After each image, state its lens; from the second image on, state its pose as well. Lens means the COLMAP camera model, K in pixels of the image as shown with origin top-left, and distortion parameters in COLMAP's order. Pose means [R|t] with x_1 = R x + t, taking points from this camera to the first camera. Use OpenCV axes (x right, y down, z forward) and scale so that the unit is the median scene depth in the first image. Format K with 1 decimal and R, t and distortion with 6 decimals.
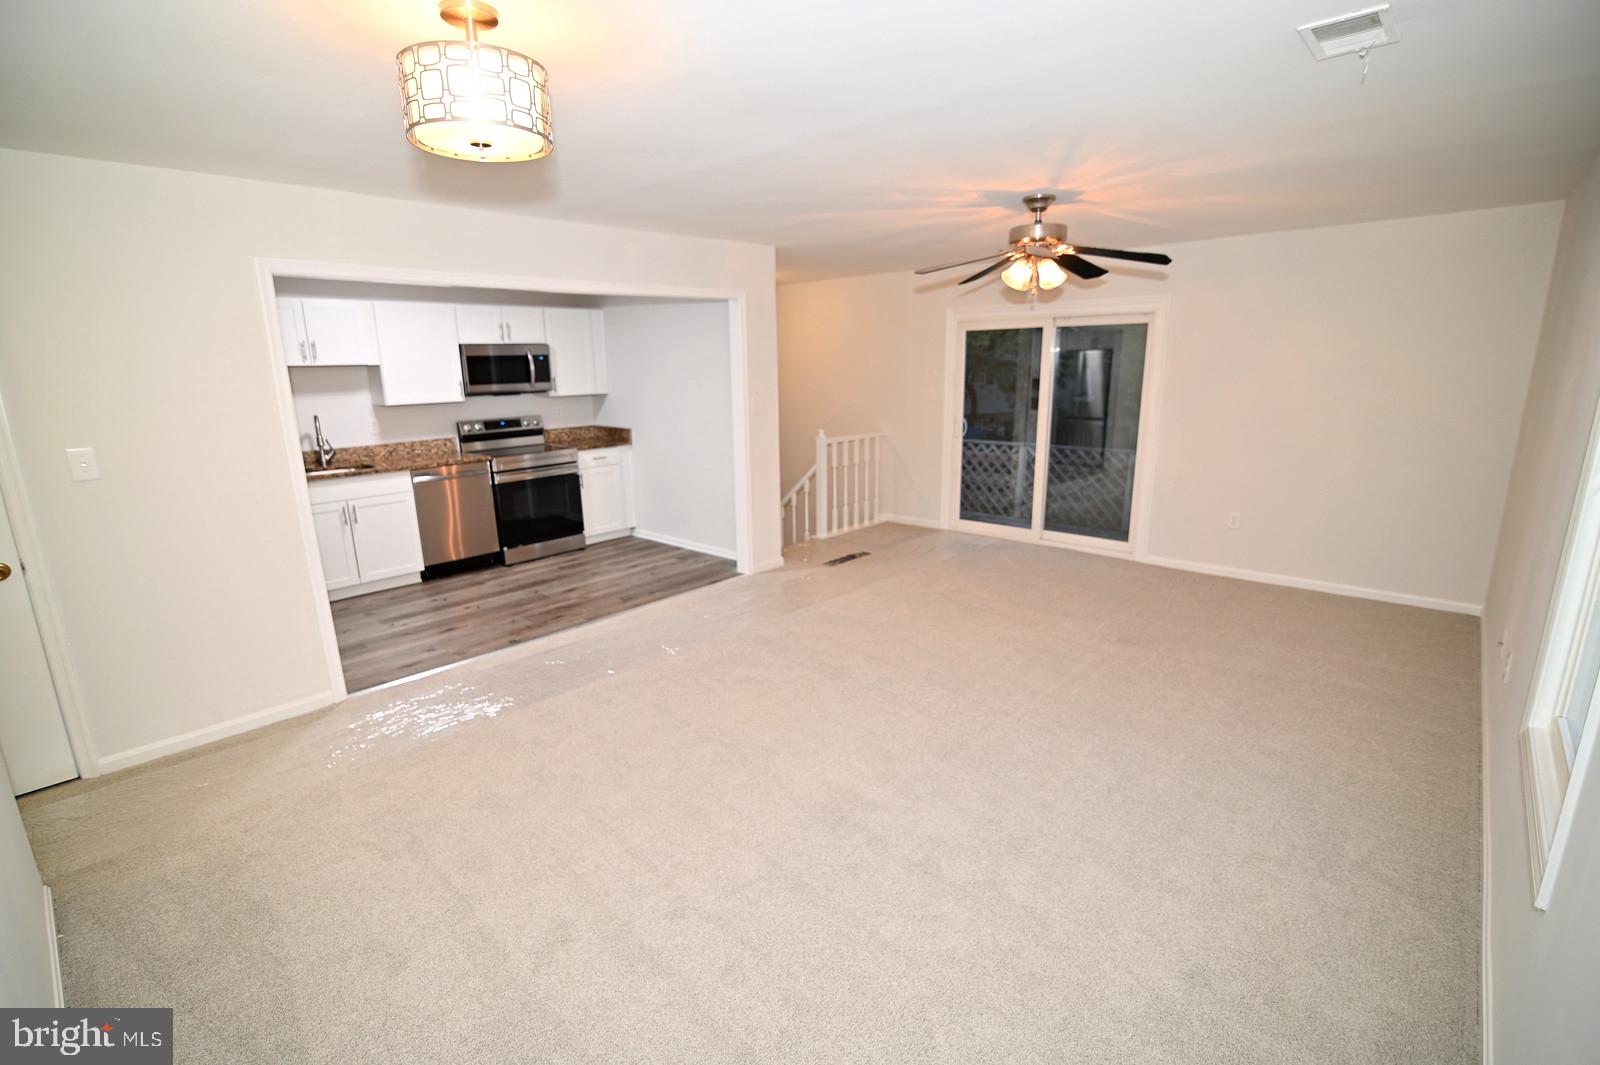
lens RADIAL K [[730.9, 0, 794.8], [0, 730.9, 536.8], [0, 0, 1]] dist [-0.023426, 0.002261]
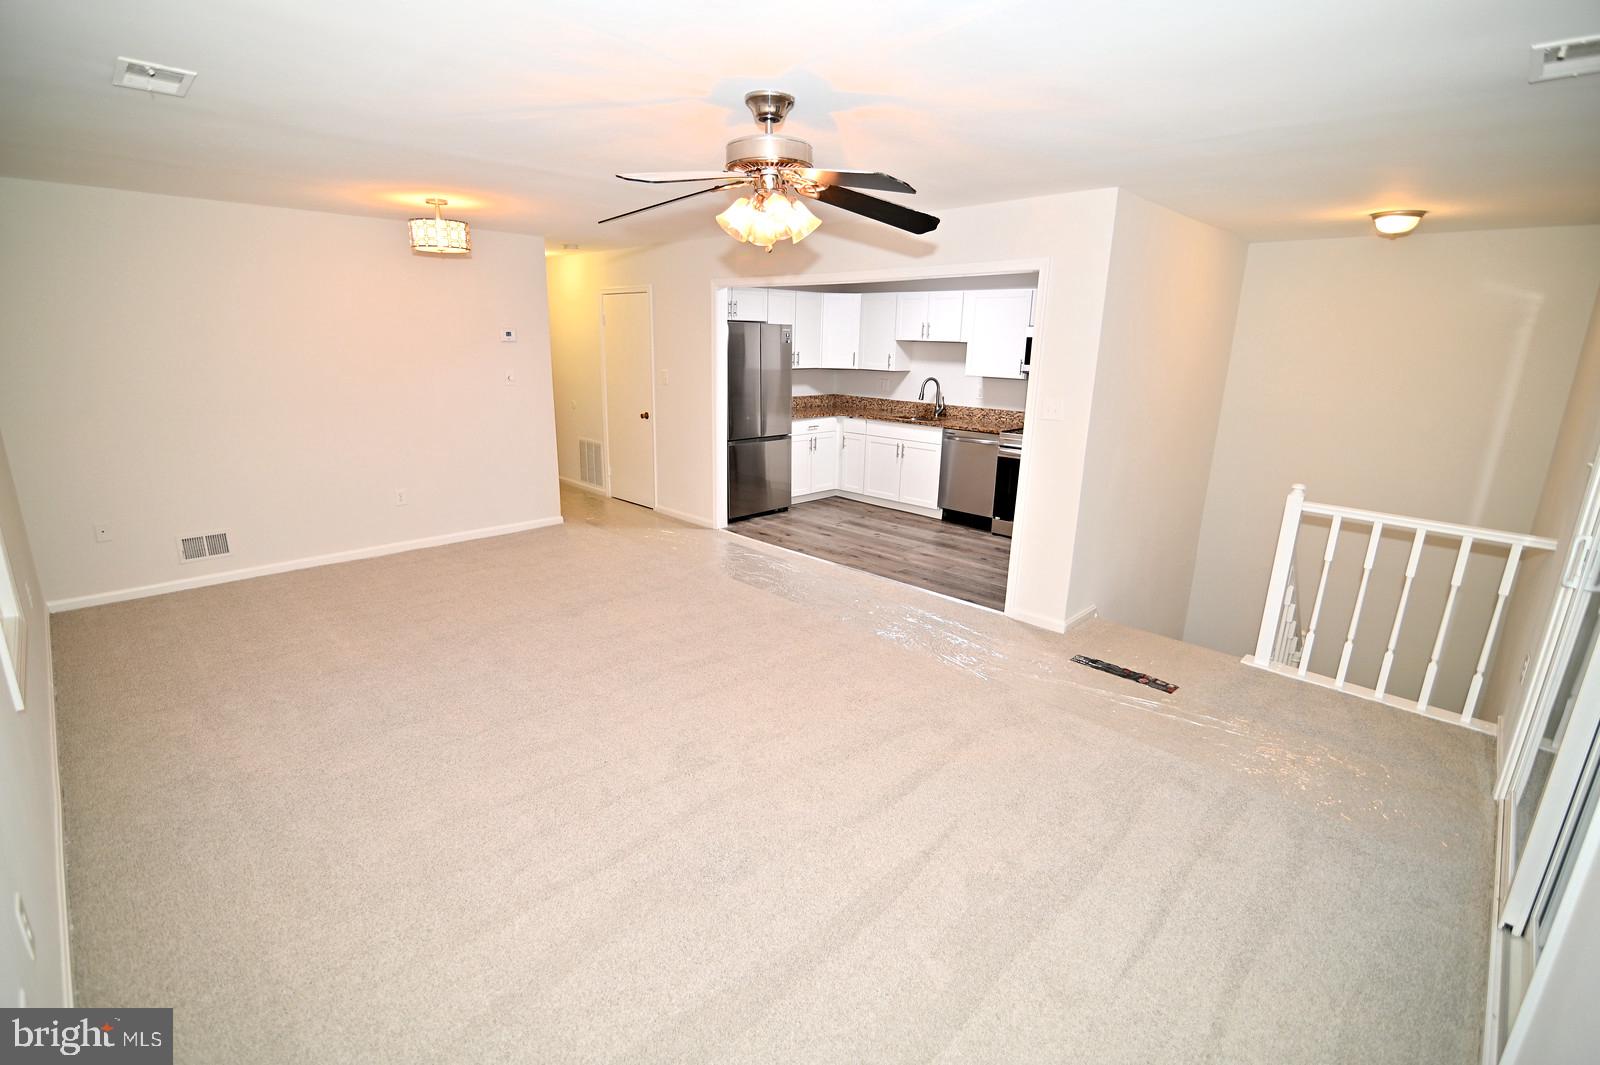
lens RADIAL K [[730.9, 0, 794.0], [0, 730.9, 533.6], [0, 0, 1]] dist [-0.023426, 0.002261]
pose [[-0.029154, 0.276931, -0.960447, 0.749045], [-0.255609, 0.926844, 0.275001, -0.209190], [0.966341, 0.253516, 0.043765, 0.771370]]
